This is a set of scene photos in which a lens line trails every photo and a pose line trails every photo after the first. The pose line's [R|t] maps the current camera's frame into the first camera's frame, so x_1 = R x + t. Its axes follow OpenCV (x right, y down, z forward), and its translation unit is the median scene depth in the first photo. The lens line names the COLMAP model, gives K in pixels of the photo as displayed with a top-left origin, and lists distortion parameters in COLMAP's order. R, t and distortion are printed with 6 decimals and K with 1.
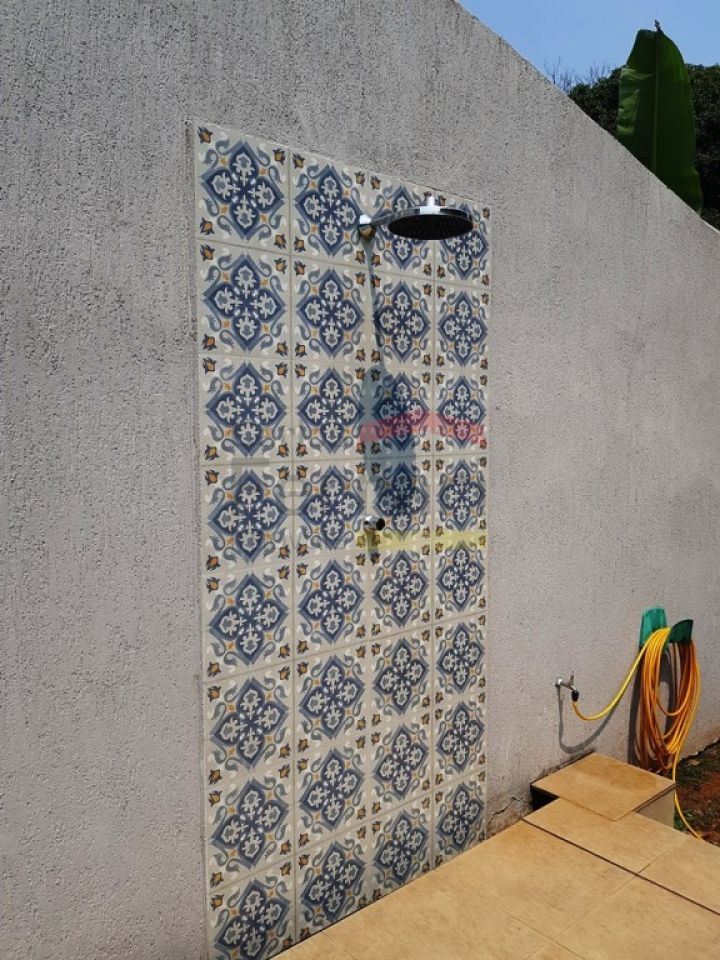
lens RADIAL K [[765.1, 0, 361.0], [0, 765.1, 481.6], [0, 0, 1]] dist [0.059671, -0.083143]
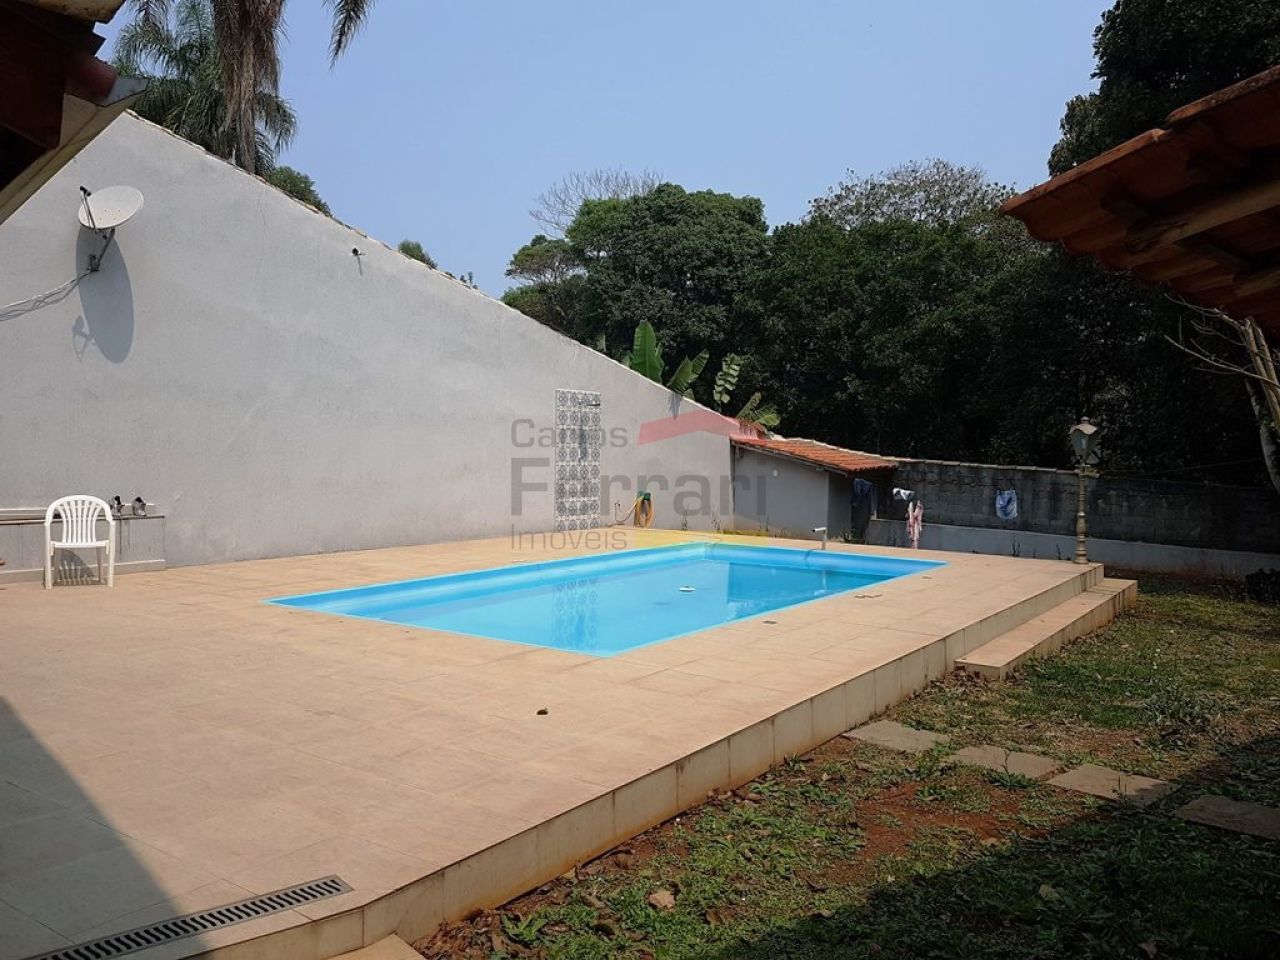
lens RADIAL K [[1020.1, 0, 636.4], [0, 1020.1, 480.4], [0, 0, 1]] dist [0.059671, -0.083143]
pose [[0.967855, 0.016450, 0.250970, -1.292371], [-0.006579, 0.999173, -0.040121, 0.460338], [-0.251423, 0.037181, 0.967163, -5.535165]]
